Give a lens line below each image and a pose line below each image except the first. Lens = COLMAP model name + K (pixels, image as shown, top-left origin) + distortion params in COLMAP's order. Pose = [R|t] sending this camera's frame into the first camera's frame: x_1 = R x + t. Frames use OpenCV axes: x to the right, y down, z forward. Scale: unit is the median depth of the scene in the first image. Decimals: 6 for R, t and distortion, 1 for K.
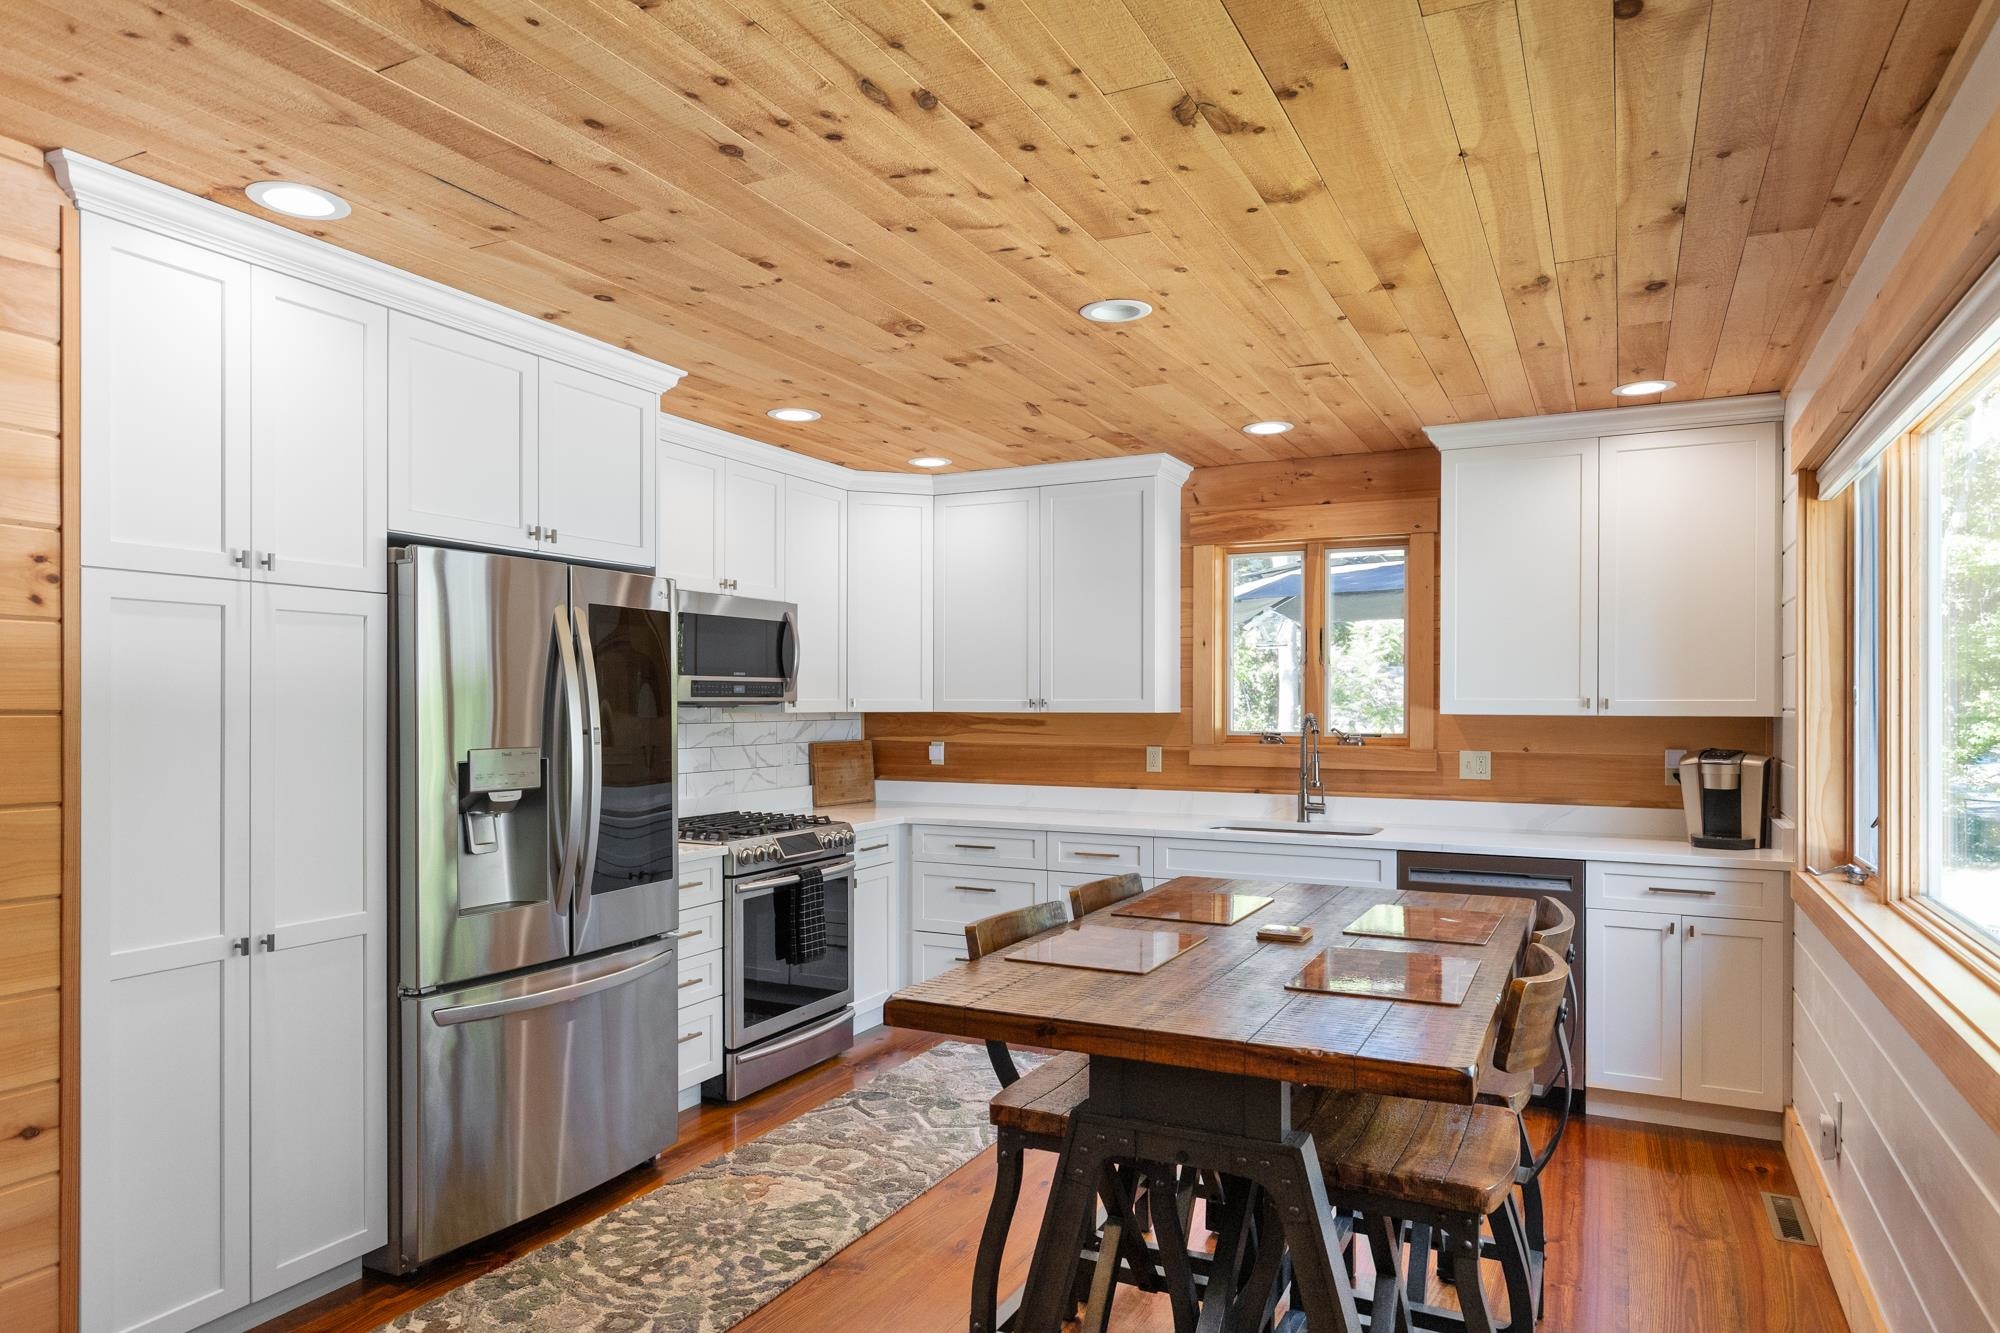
lens RADIAL K [[1253.1, 0, 961.4], [0, 1253.1, 705.2], [0, 0, 1]] dist [0.008846, -0.001467]
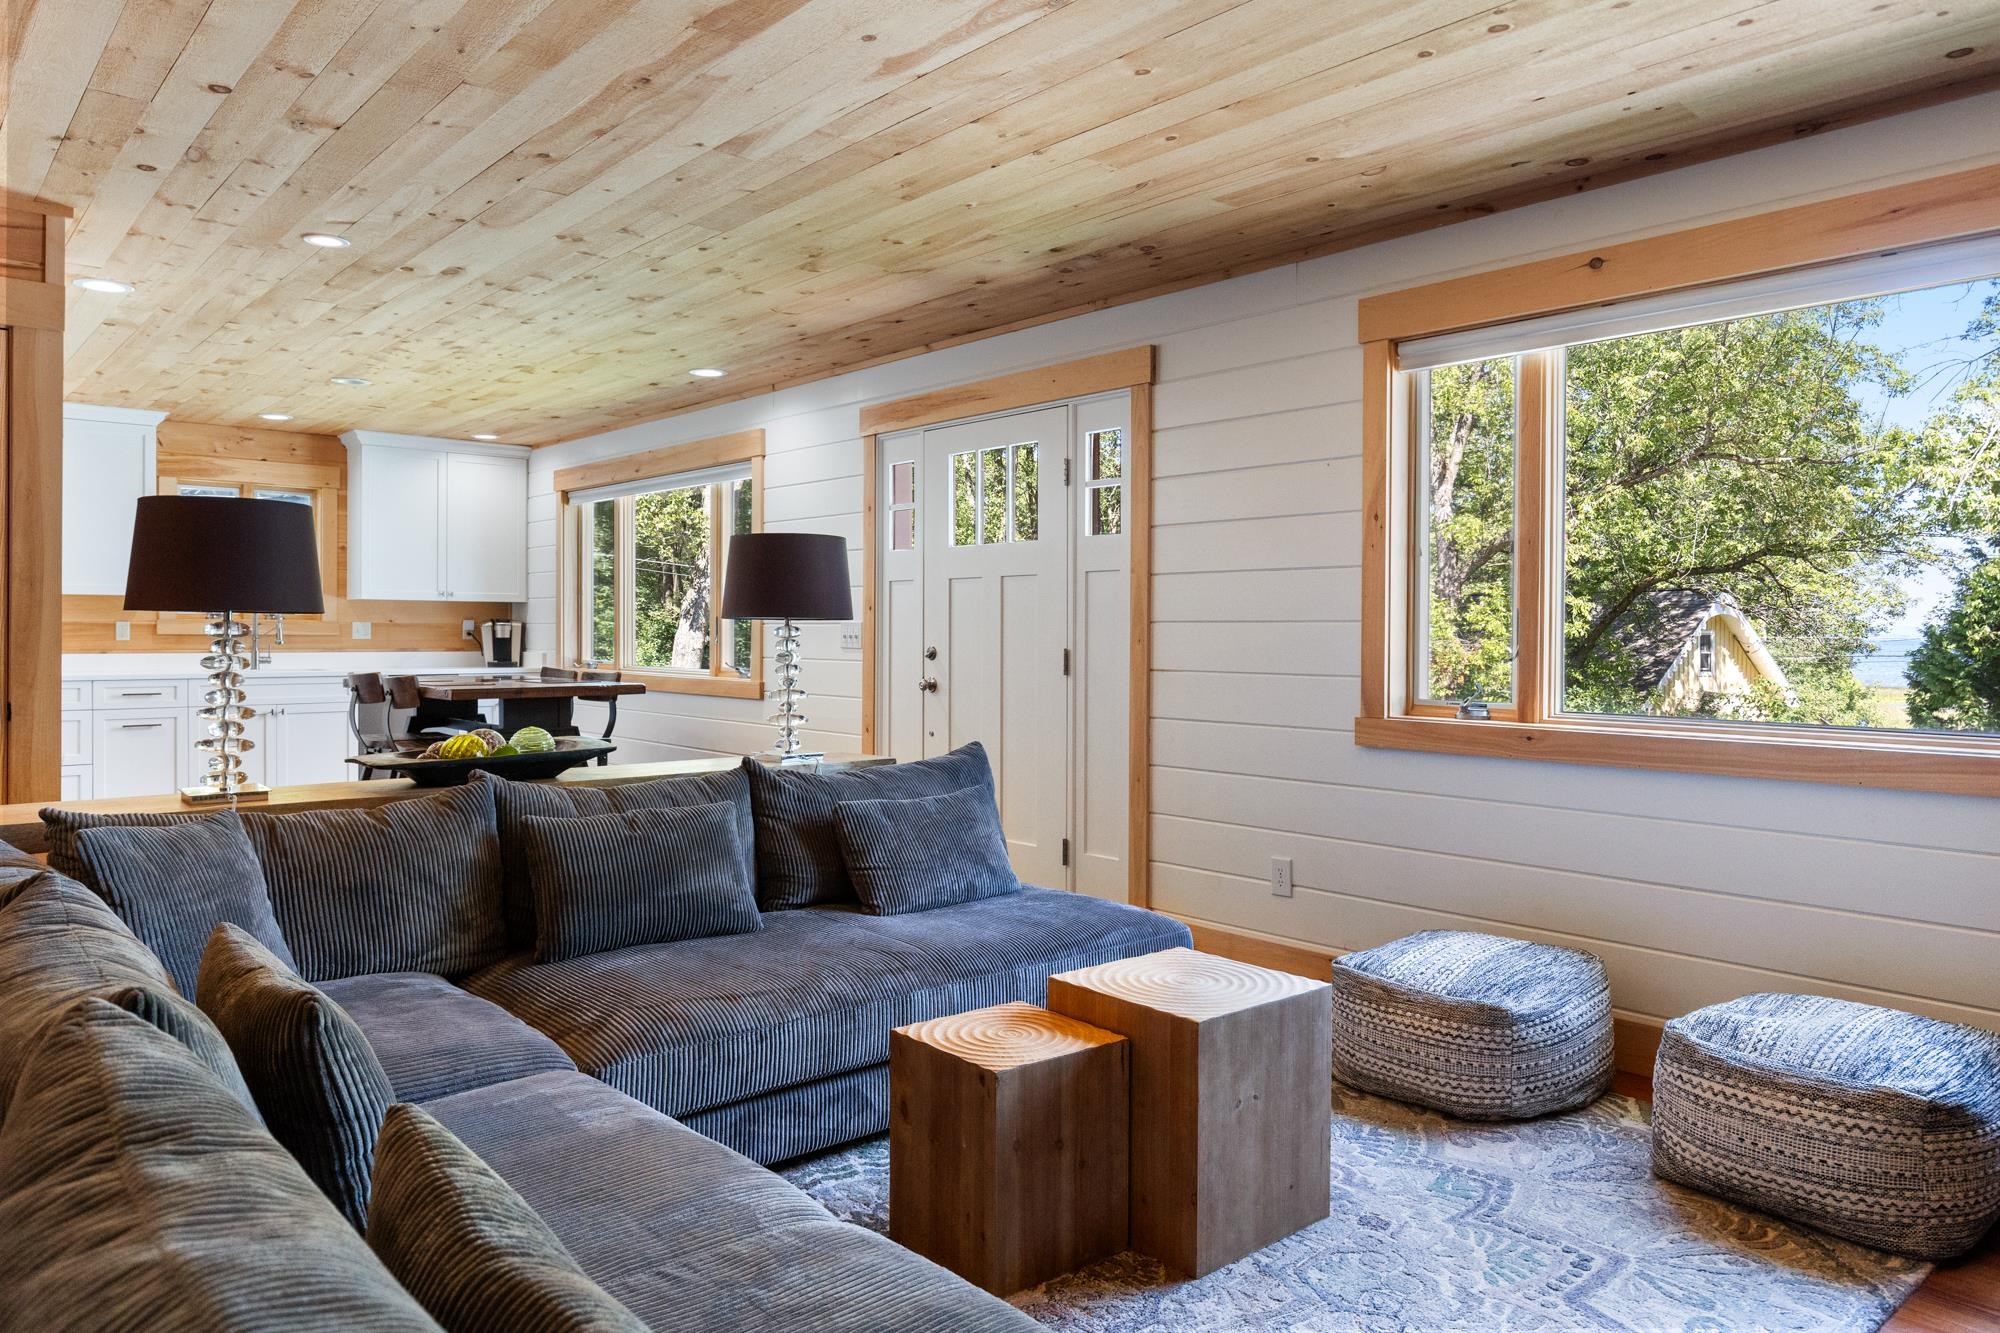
lens RADIAL K [[1378.7, 0, 1003.0], [0, 1378.7, 651.9], [0, 0, 1]] dist [-0.002310, 0.001117]
pose [[0.365768, -0.012516, 0.930622, -1.296470], [-0.004416, 0.999875, 0.015183, 0.058240], [-0.930695, -0.009663, 0.365667, -0.618175]]
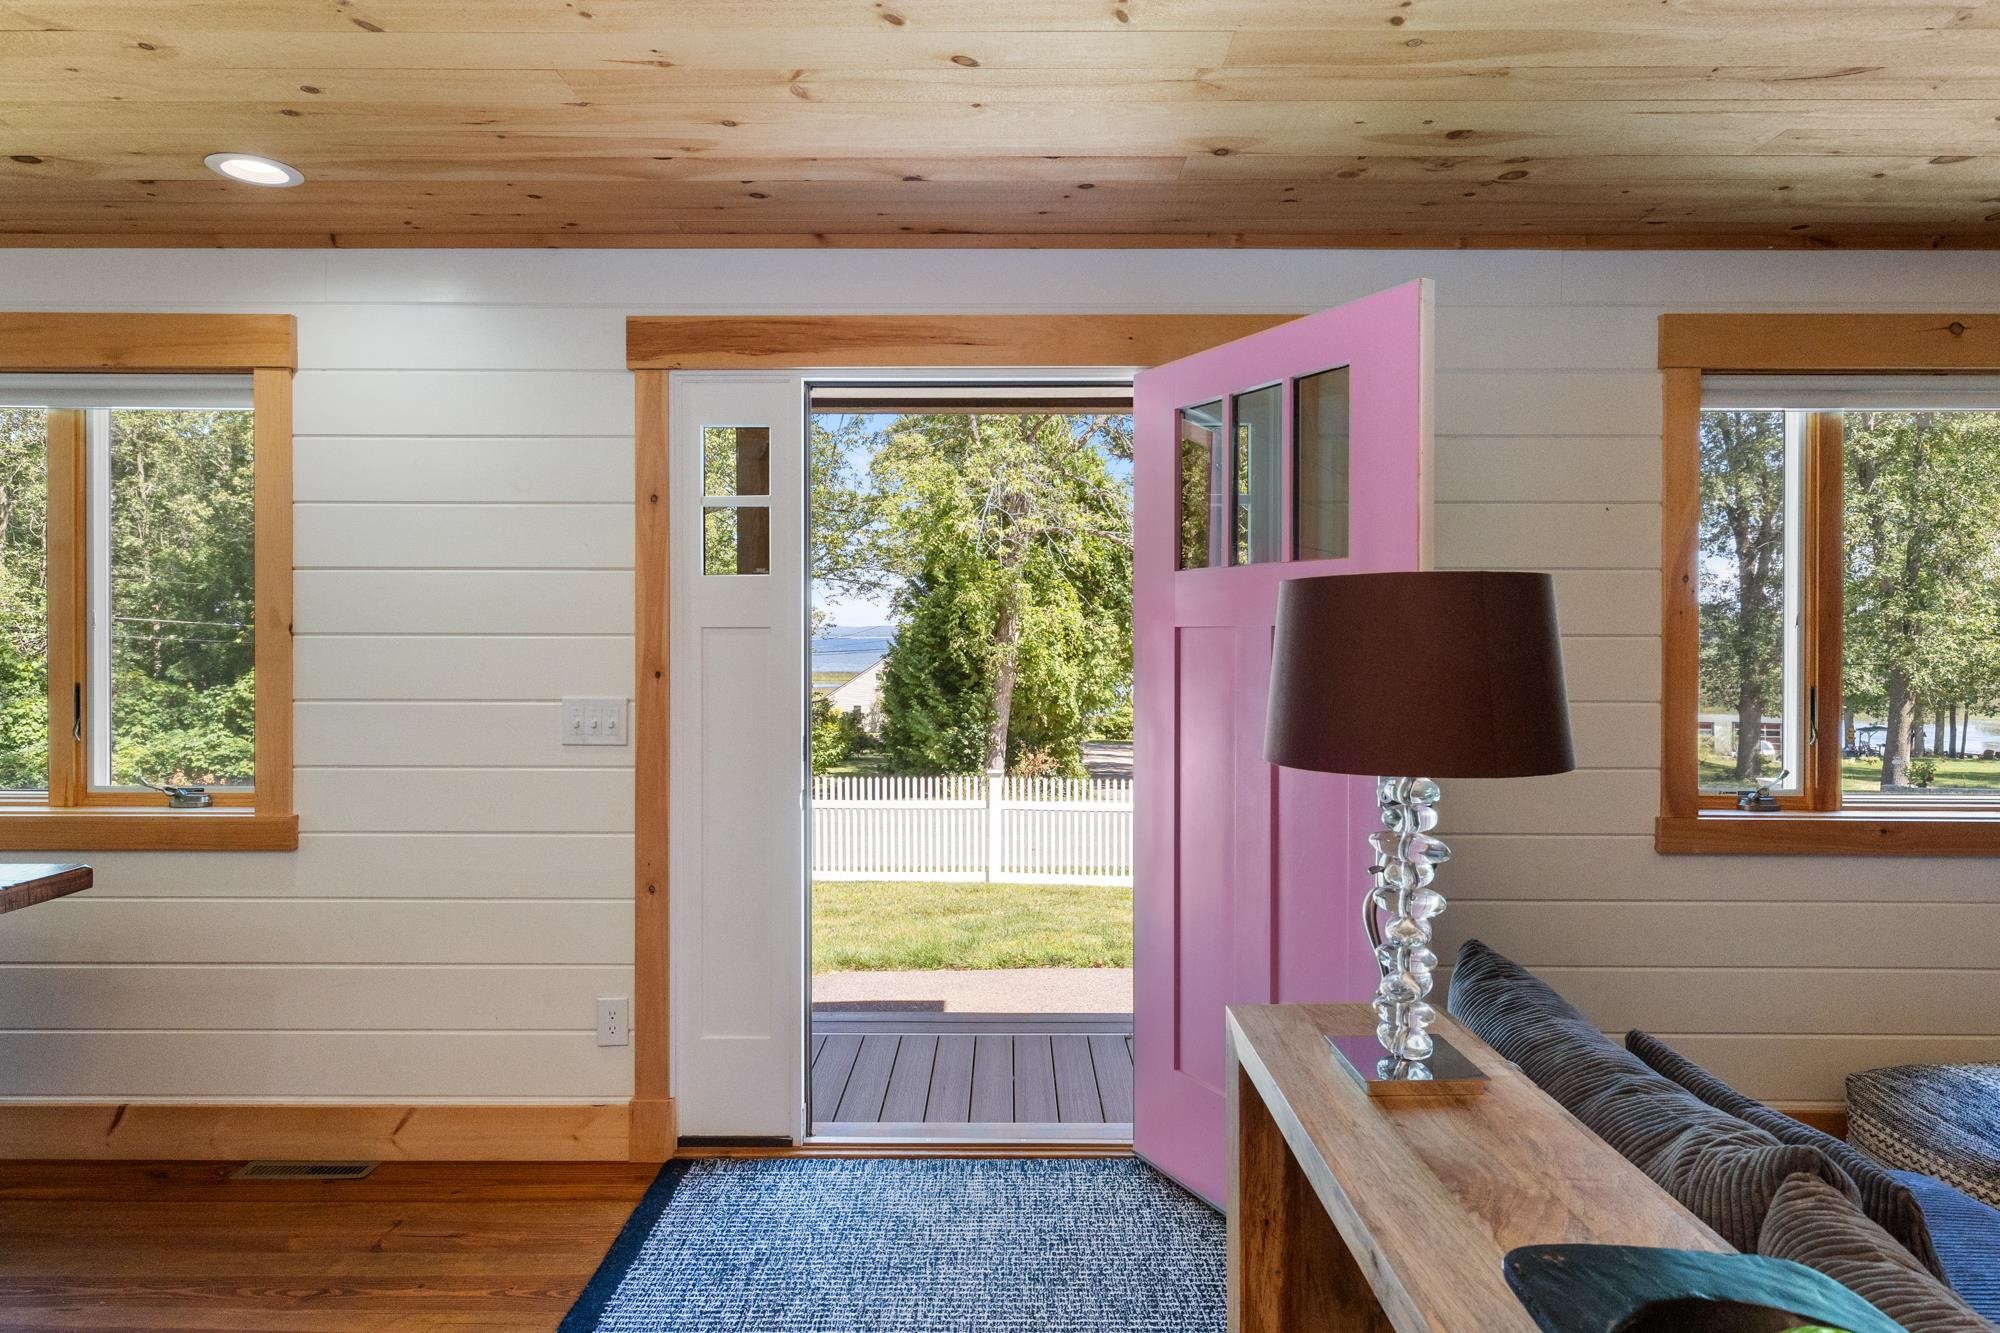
lens RADIAL K [[1121.8, 0, 1004.7], [0, 1121.8, 648.0], [0, 0, 1]] dist [0.005149, -0.000472]
pose [[-0.467863, -0.016935, 0.883639, -0.589703], [-0.002573, 0.999838, 0.017799, -0.001392], [-0.883797, 0.006054, -0.467831, 0.298257]]
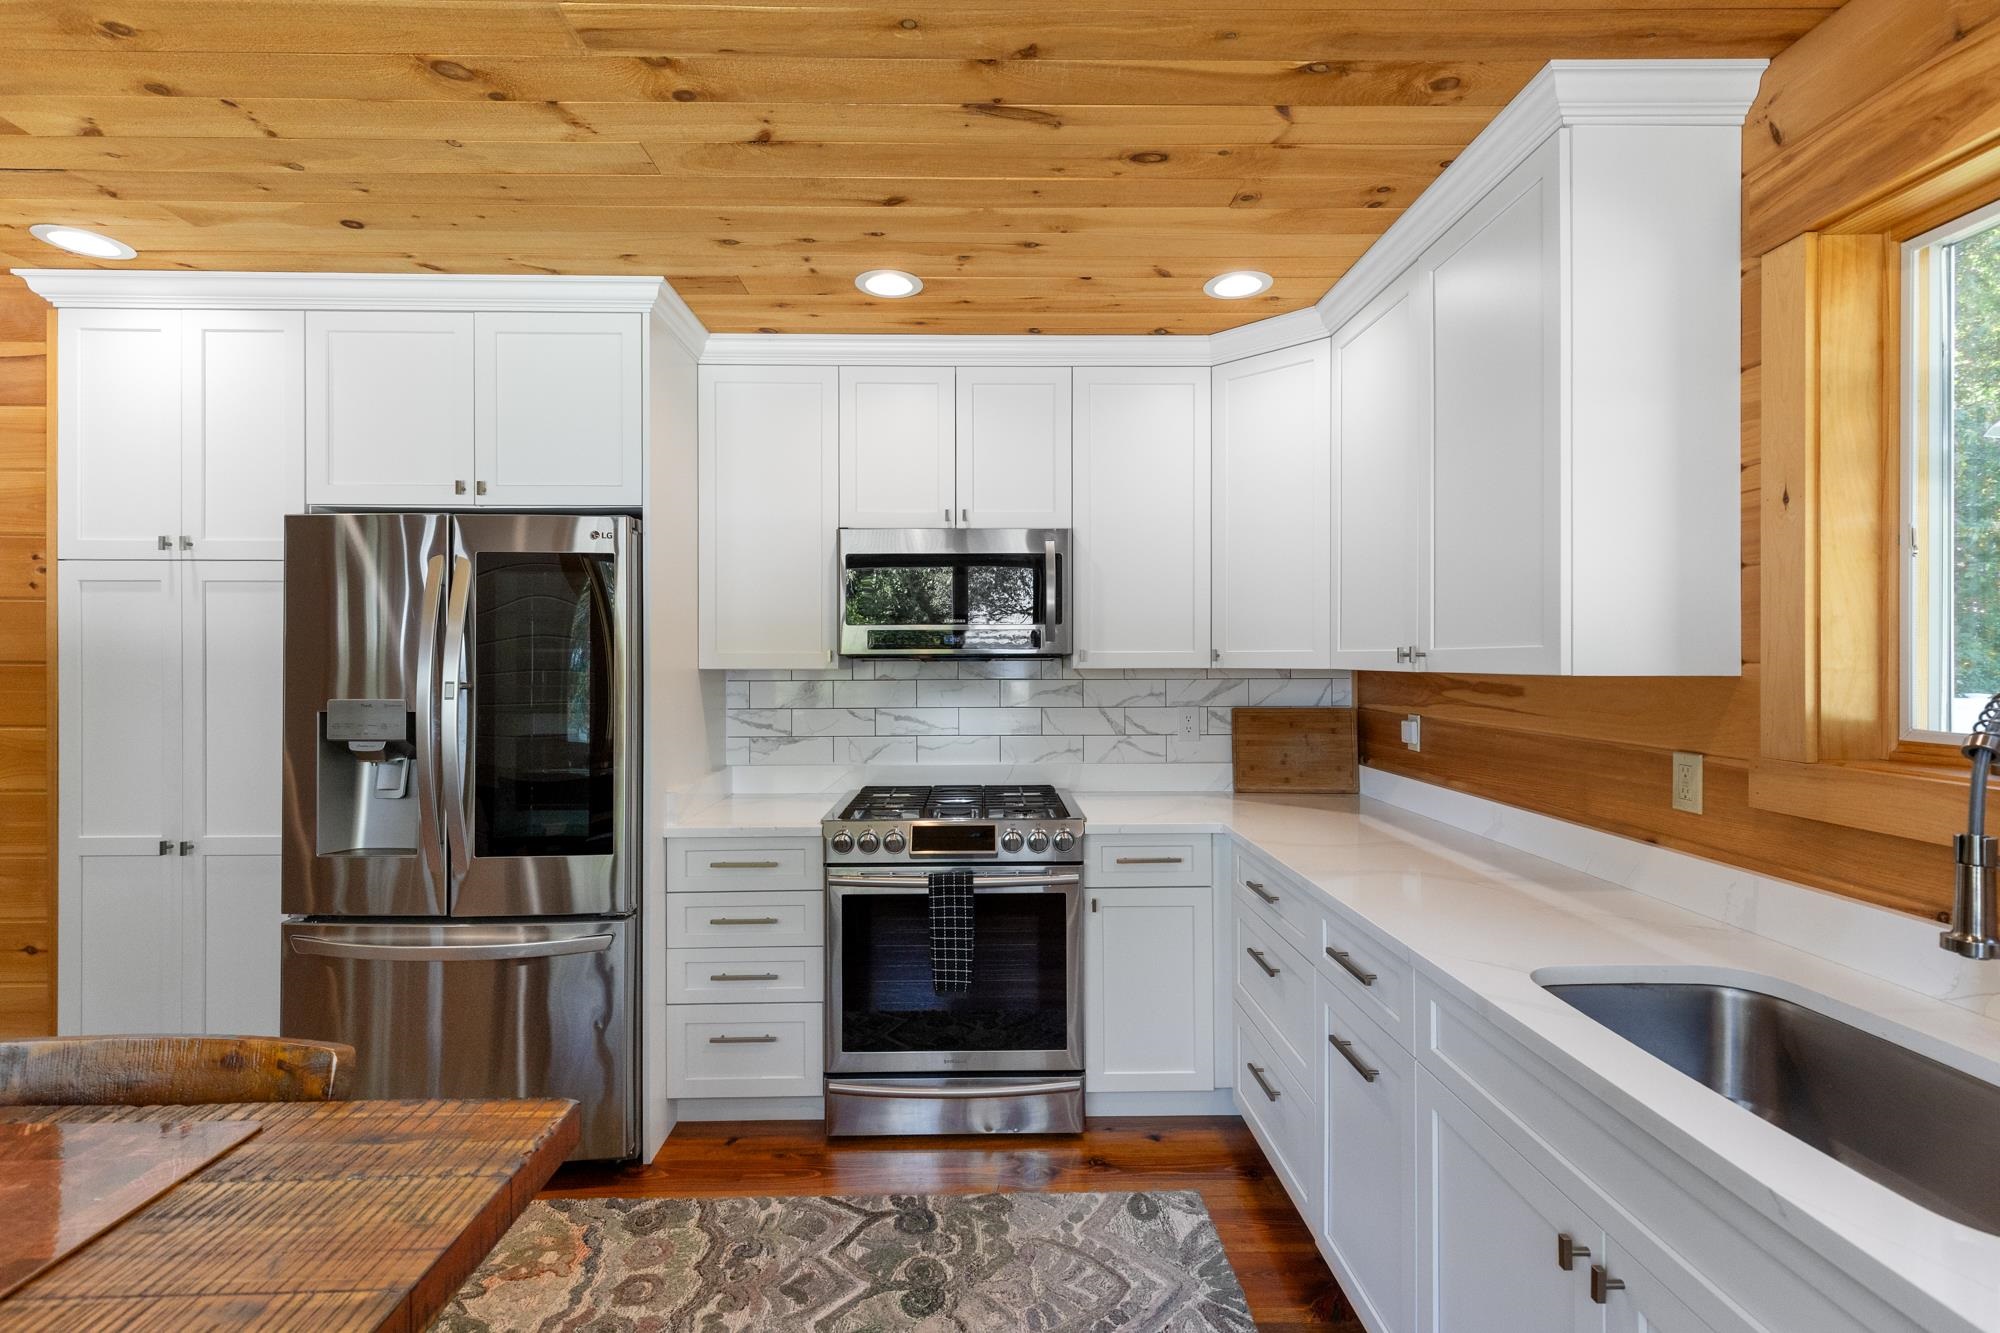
lens RADIAL K [[908.1, 0, 972.7], [0, 908.1, 656.6], [0, 0, 1]] dist [0.004251, 0.001455]
pose [[0.479446, -0.002695, -0.877567, 0.461626], [-0.000822, 0.999993, -0.003520, 0.000899], [0.877571, 0.002409, 0.479441, 0.933280]]
